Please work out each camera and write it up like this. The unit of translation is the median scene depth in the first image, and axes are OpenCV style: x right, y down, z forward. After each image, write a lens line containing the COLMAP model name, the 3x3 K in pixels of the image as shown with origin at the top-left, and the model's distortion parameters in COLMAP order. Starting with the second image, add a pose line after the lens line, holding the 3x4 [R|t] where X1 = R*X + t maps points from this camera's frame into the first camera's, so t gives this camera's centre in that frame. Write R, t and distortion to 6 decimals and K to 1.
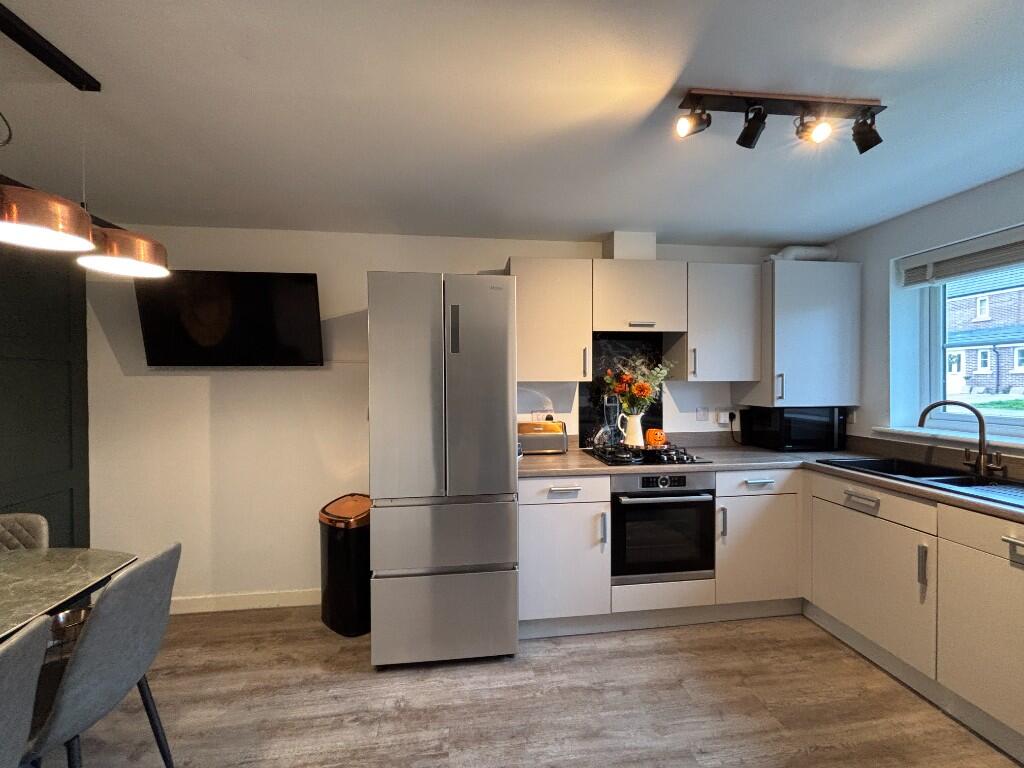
lens RADIAL K [[416.2, 0, 512.0], [0, 416.2, 384.0], [0, 0, 1]] dist [-0.002509, -0.000059]
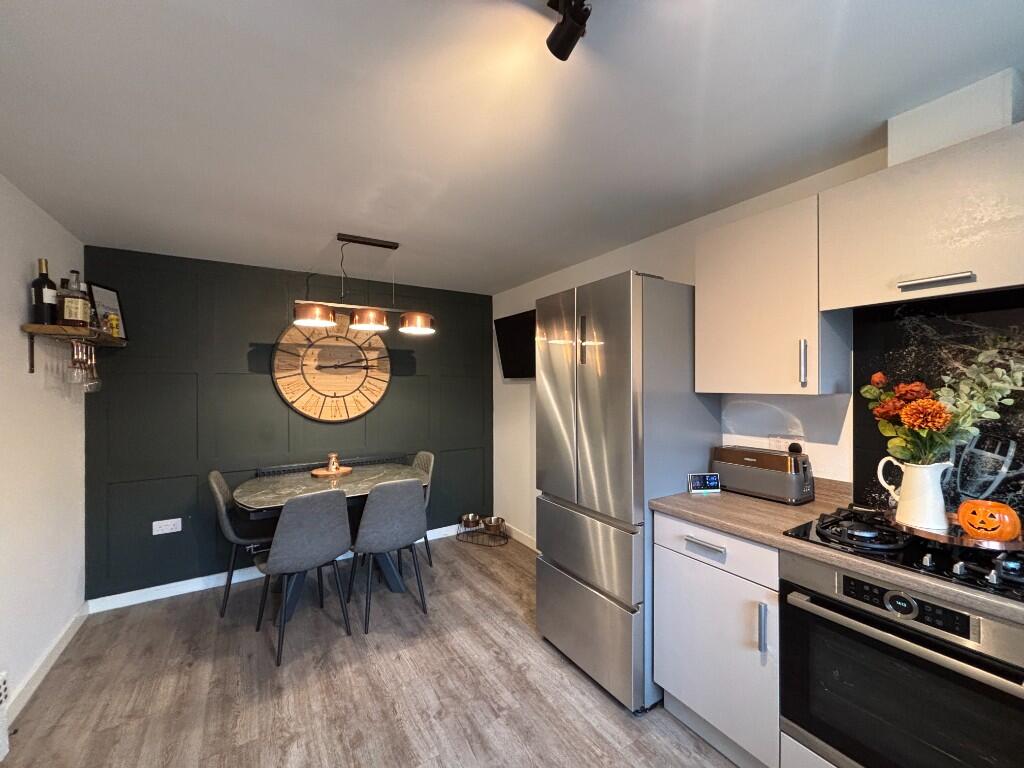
lens RADIAL K [[416.2, 0, 512.0], [0, 416.2, 384.0], [0, 0, 1]] dist [-0.002509, -0.000059]
pose [[0.408822, -0.000358, -0.912614, 0.703124], [0.000940, 1.000000, 0.000029, -0.028619], [0.912613, -0.000870, 0.408823, 0.430706]]
